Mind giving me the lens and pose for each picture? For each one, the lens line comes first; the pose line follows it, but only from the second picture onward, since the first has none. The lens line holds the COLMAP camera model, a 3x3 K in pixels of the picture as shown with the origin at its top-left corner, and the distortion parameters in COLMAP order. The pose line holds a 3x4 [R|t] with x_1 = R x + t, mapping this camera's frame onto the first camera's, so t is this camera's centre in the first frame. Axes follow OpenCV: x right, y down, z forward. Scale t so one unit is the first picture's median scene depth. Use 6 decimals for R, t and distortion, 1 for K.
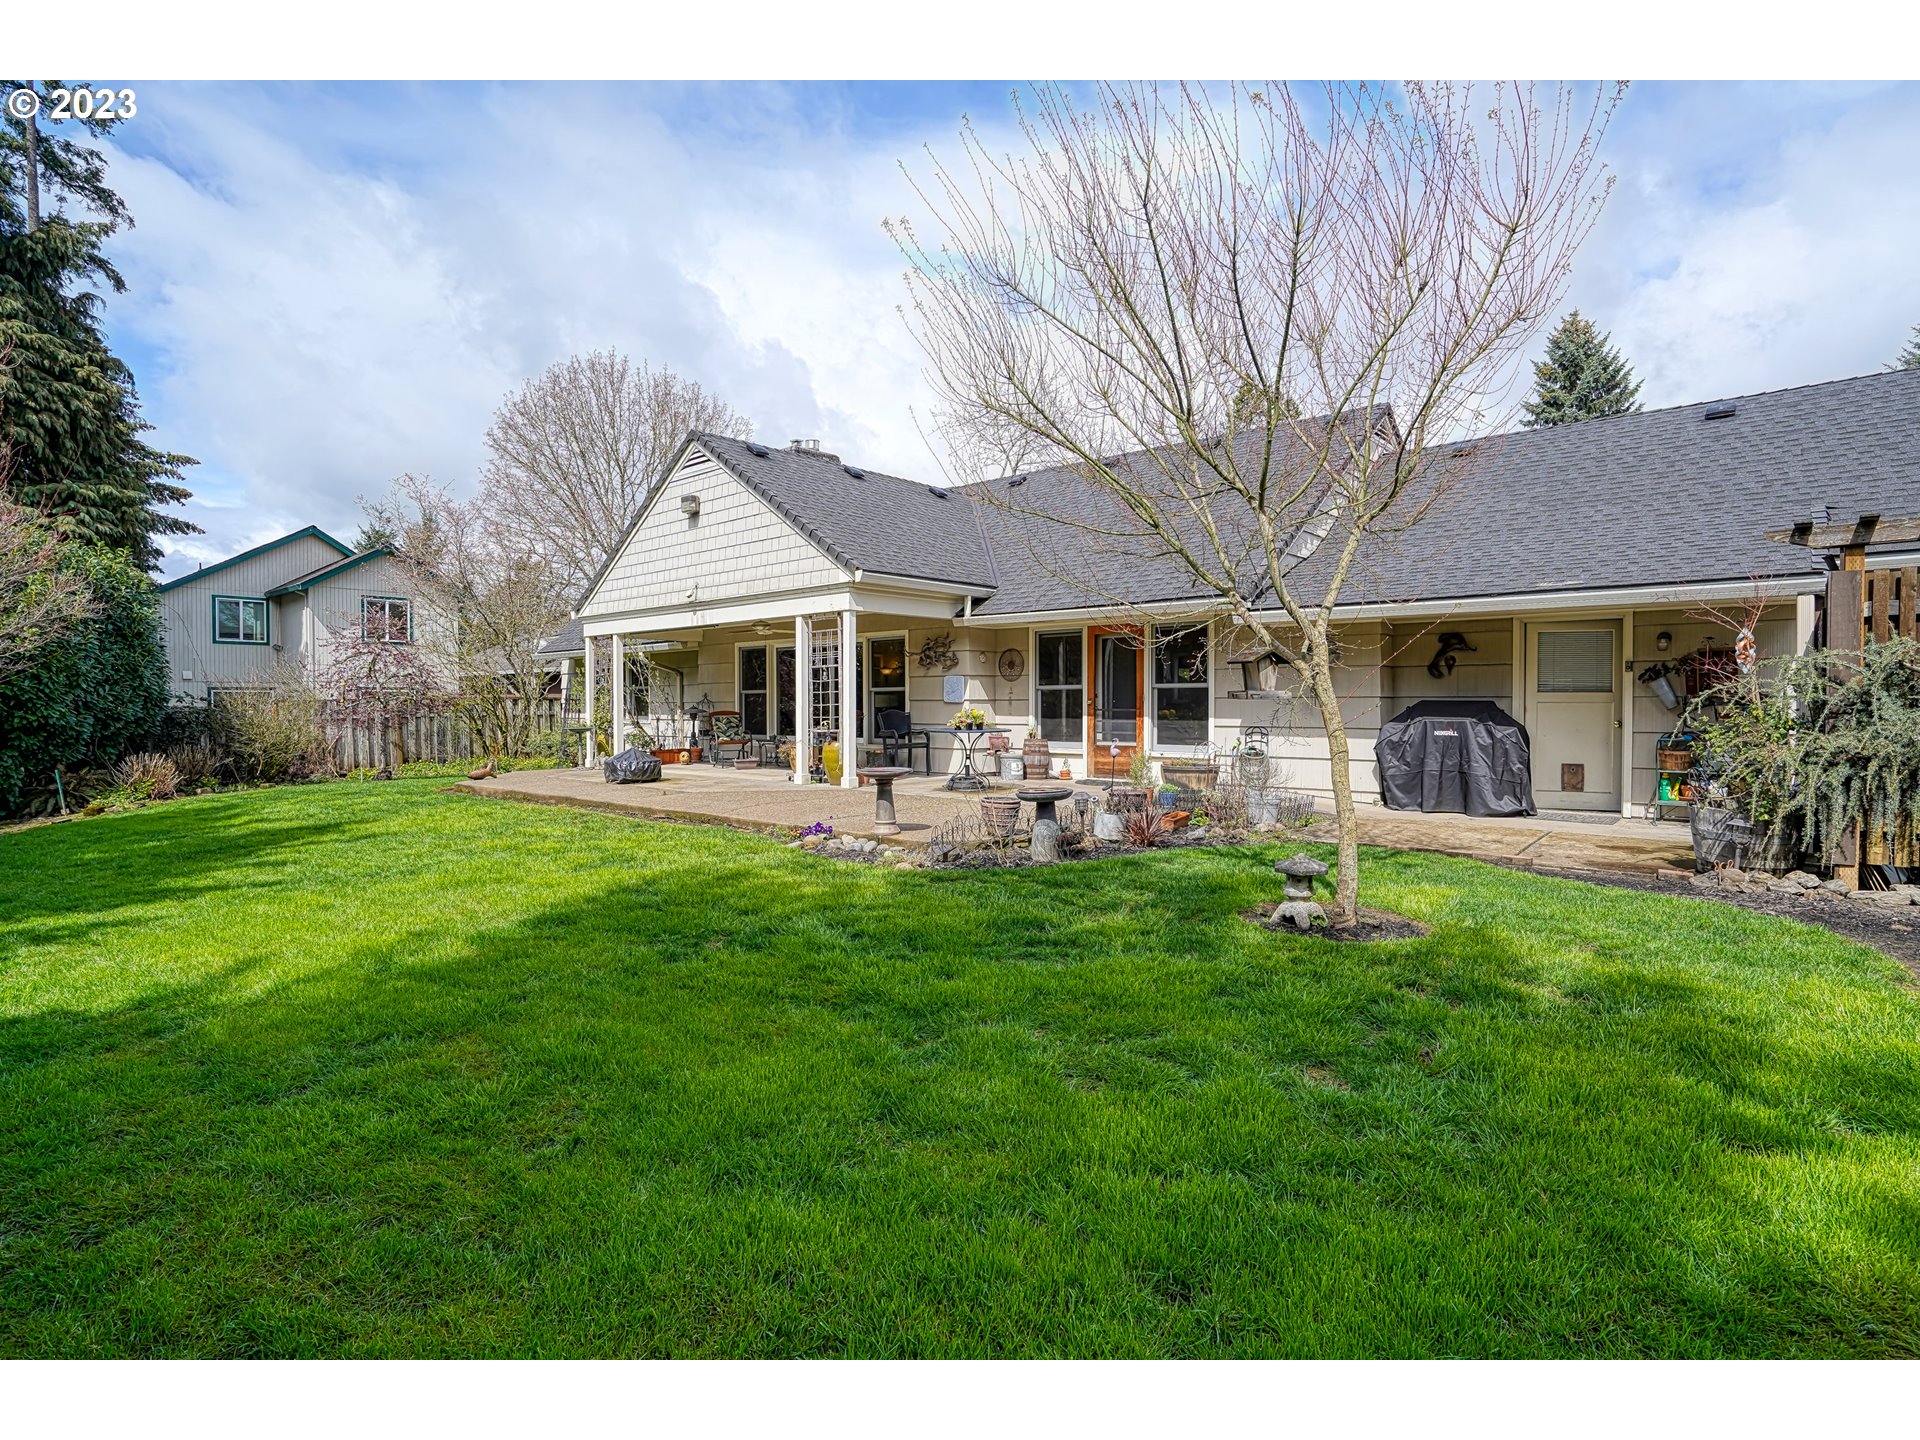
lens RADIAL K [[970.8, 0, 954.9], [0, 970.8, 733.4], [0, 0, 1]] dist [-0.050846, 0.020091]
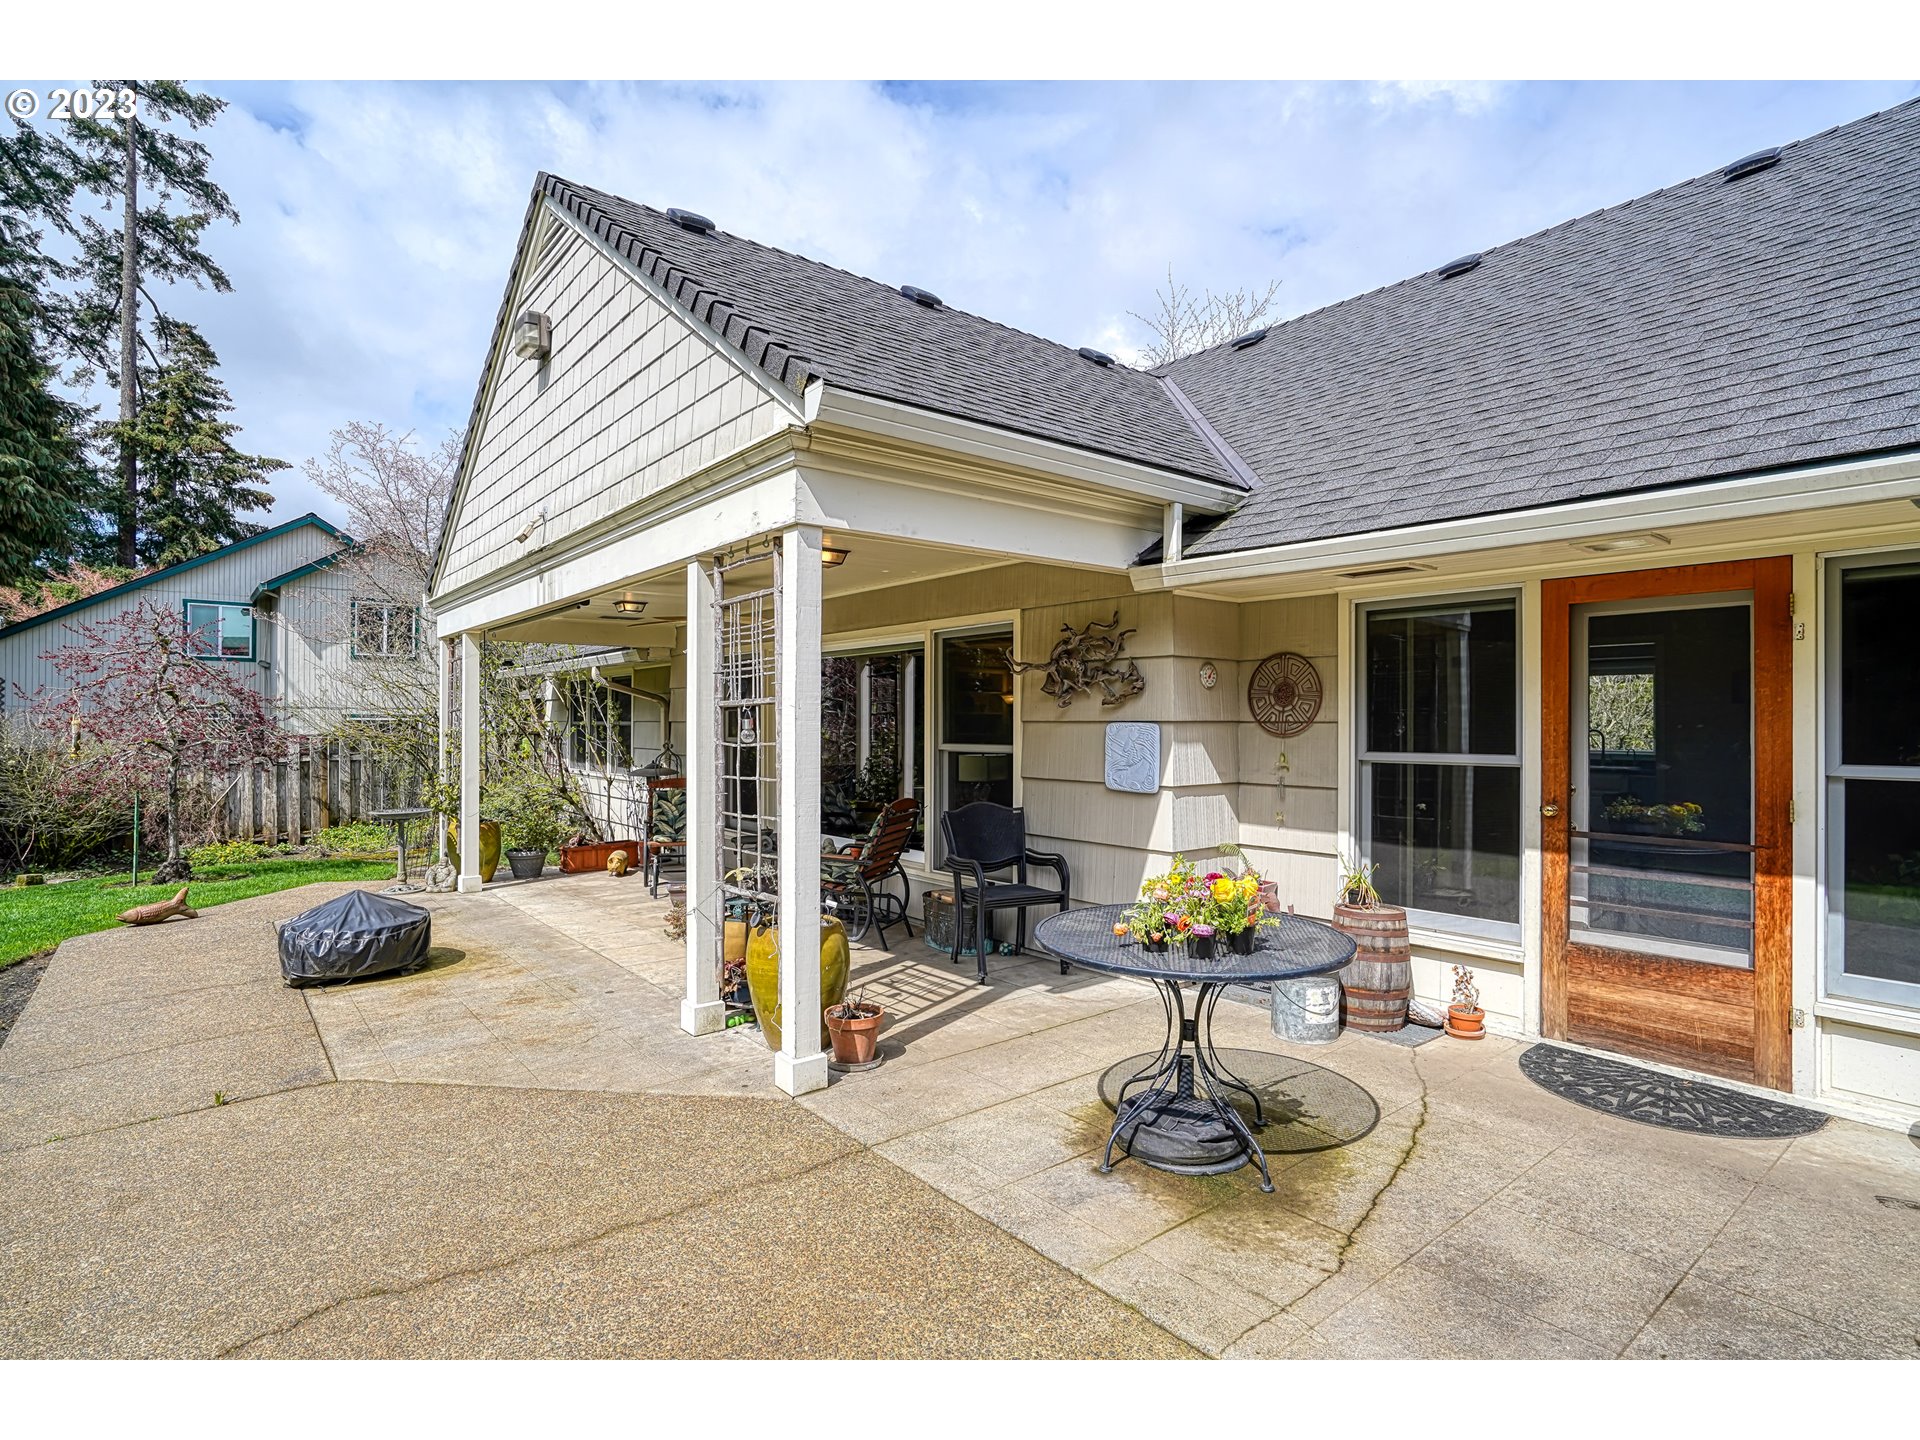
lens RADIAL K [[970.8, 0, 954.3], [0, 970.8, 722.3], [0, 0, 1]] dist [-0.050846, 0.020091]
pose [[0.985784, 0.004801, -0.167949, -0.006094], [-0.009851, 0.999524, -0.029245, -0.047881], [0.167729, 0.030484, 0.985362, 0.614363]]
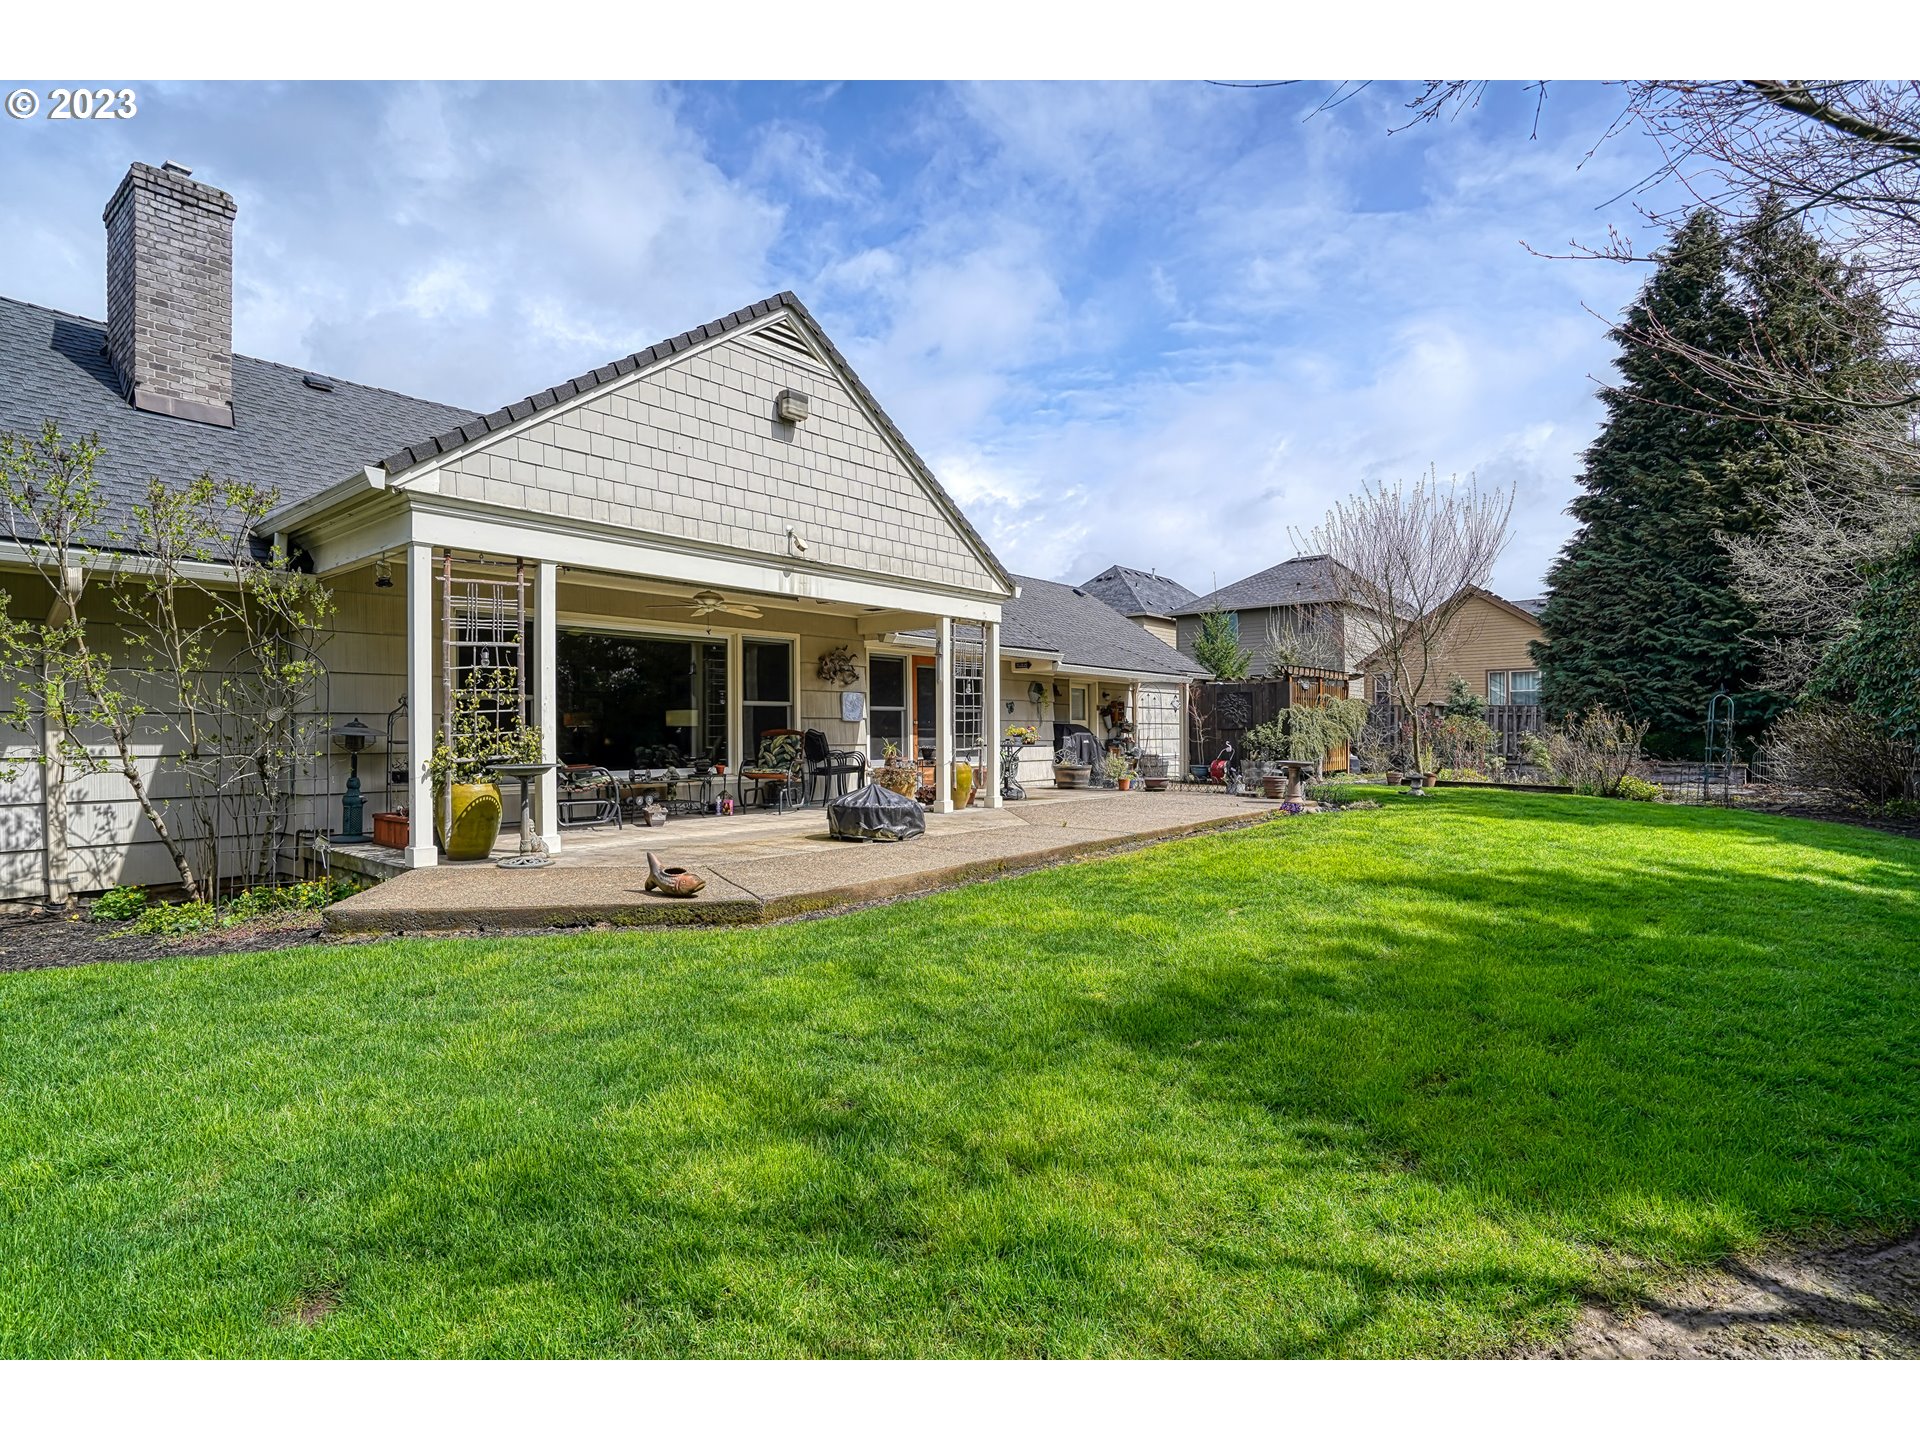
lens RADIAL K [[970.8, 0, 959.5], [0, 970.8, 720.7], [0, 0, 1]] dist [-0.050846, 0.020091]
pose [[-0.038558, 0.014886, 0.999145, -0.935014], [0.032547, 0.999377, -0.013633, -0.016180], [-0.998726, 0.031993, -0.039019, 0.940599]]
